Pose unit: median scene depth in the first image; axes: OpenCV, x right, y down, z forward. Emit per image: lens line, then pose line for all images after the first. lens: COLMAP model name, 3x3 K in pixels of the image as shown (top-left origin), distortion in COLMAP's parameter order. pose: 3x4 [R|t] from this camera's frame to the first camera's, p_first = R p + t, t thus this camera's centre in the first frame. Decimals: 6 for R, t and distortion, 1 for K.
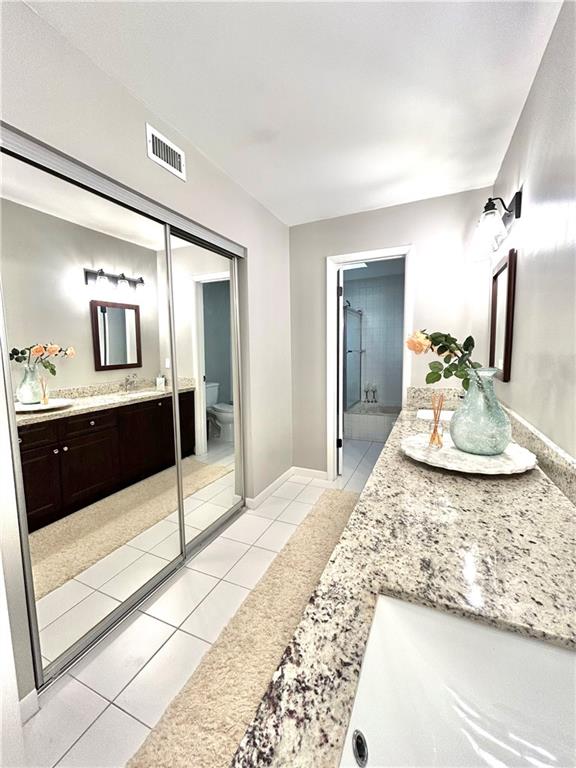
lens RADIAL K [[311.9, 0, 289.0], [0, 311.9, 380.9], [0, 0, 1]] dist [0.000335, 0.000481]
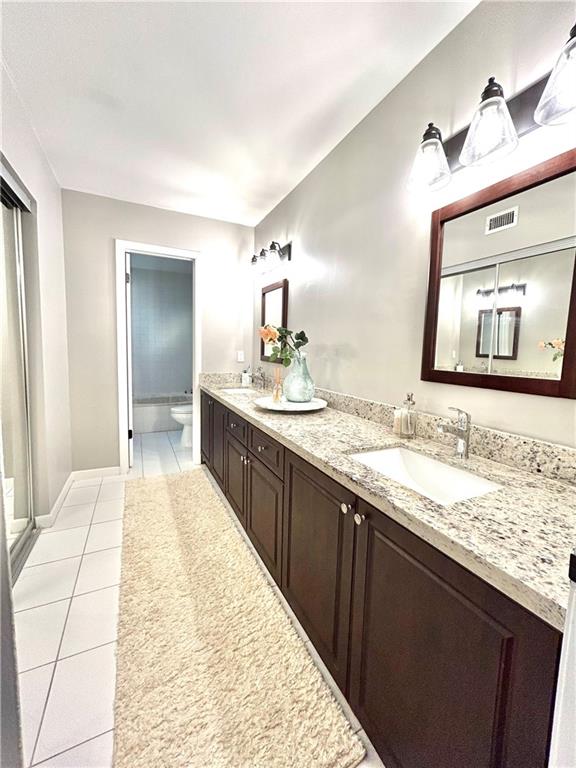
lens RADIAL K [[311.9, 0, 287.4], [0, 311.9, 381.5], [0, 0, 1]] dist [0.000335, 0.000481]
pose [[0.640853, -0.043566, 0.766426, -0.321684], [0.038163, 0.998962, 0.024874, 0.035719], [-0.766714, 0.013309, 0.641851, -0.003290]]
